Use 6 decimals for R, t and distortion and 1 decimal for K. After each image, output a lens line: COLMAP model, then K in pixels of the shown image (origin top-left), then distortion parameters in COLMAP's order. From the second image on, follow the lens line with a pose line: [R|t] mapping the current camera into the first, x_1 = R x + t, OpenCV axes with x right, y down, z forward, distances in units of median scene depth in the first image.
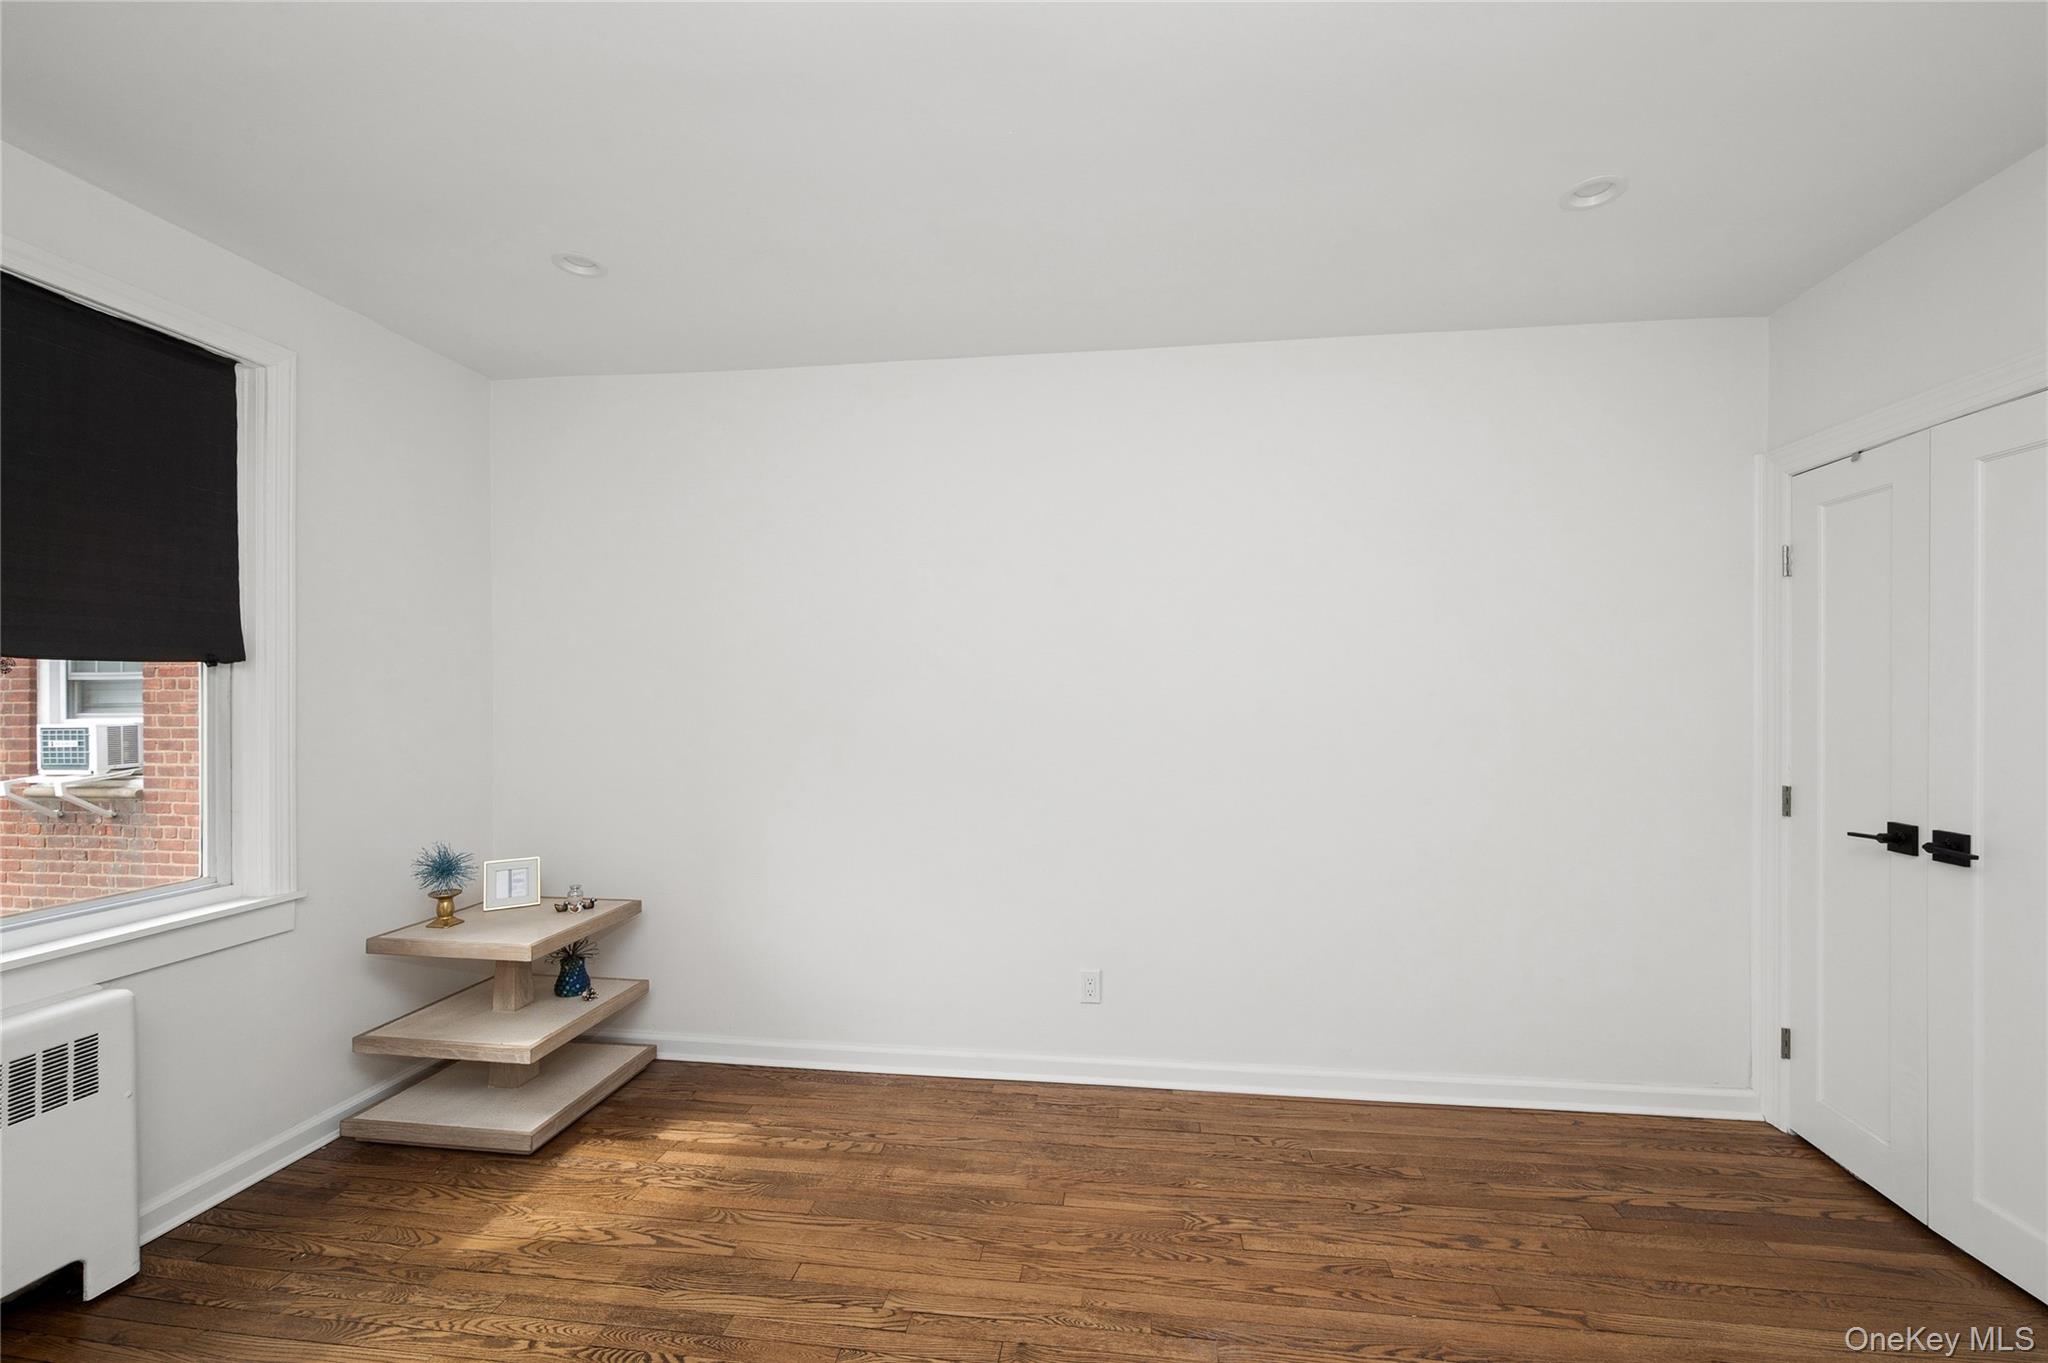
lens RADIAL K [[826.7, 0, 1030.5], [0, 826.7, 695.5], [0, 0, 1]] dist [-0.001071, -0.000126]
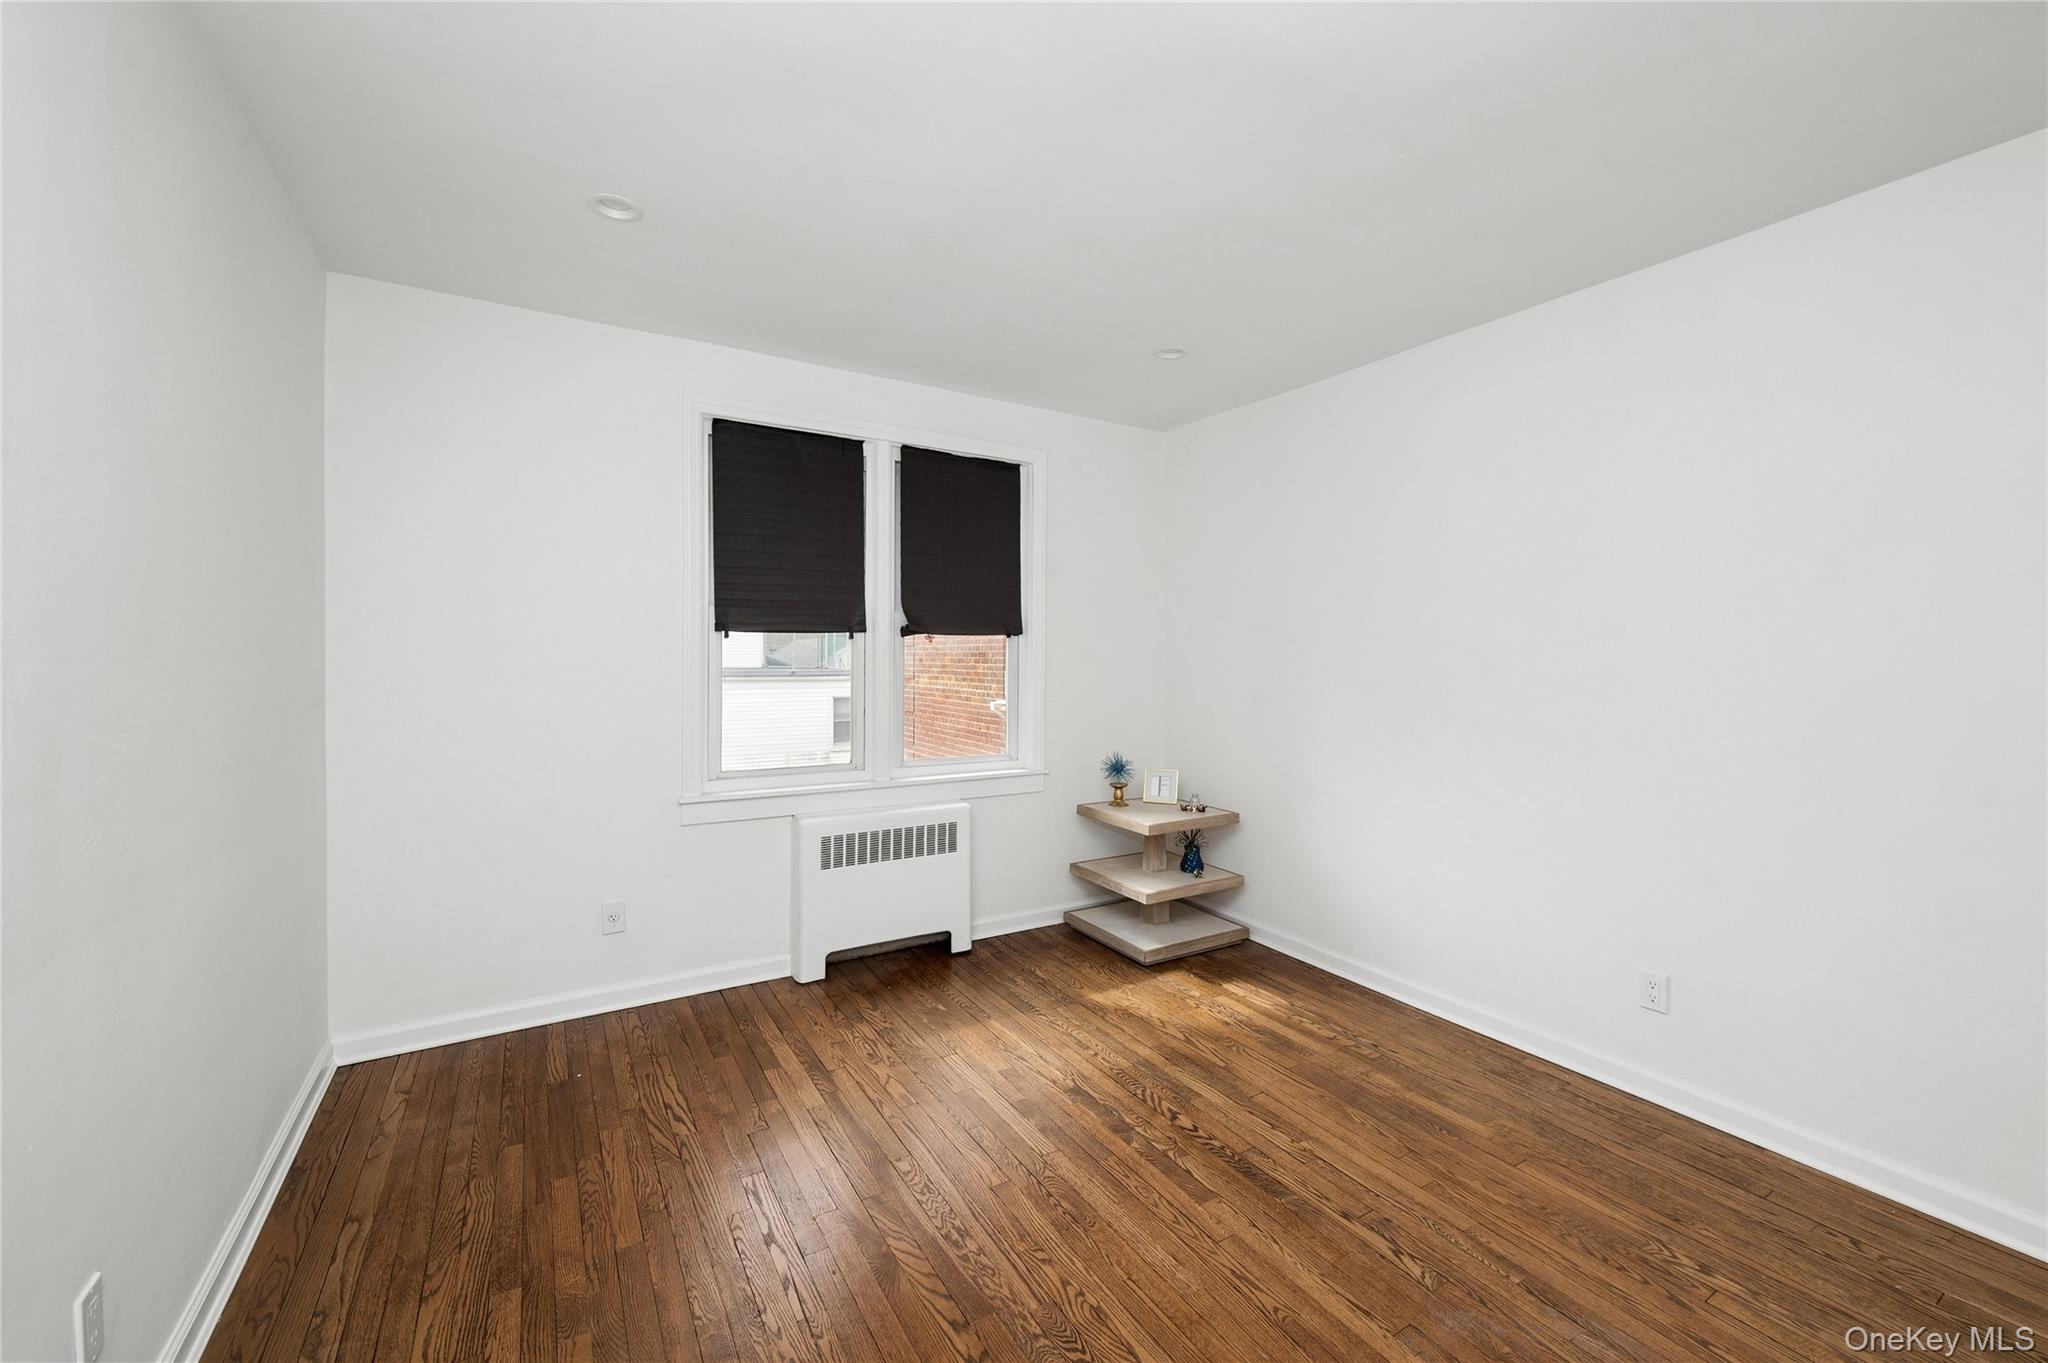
lens RADIAL K [[811.9, 0, 1024.0], [0, 811.9, 681.5], [0, 0, 1]] dist [0.000912, 0.000247]
pose [[0.619408, 0.032720, -0.784387, 0.397593], [-0.010374, 0.999385, 0.033496, 0.001656], [0.785001, -0.012611, 0.619366, -0.066294]]
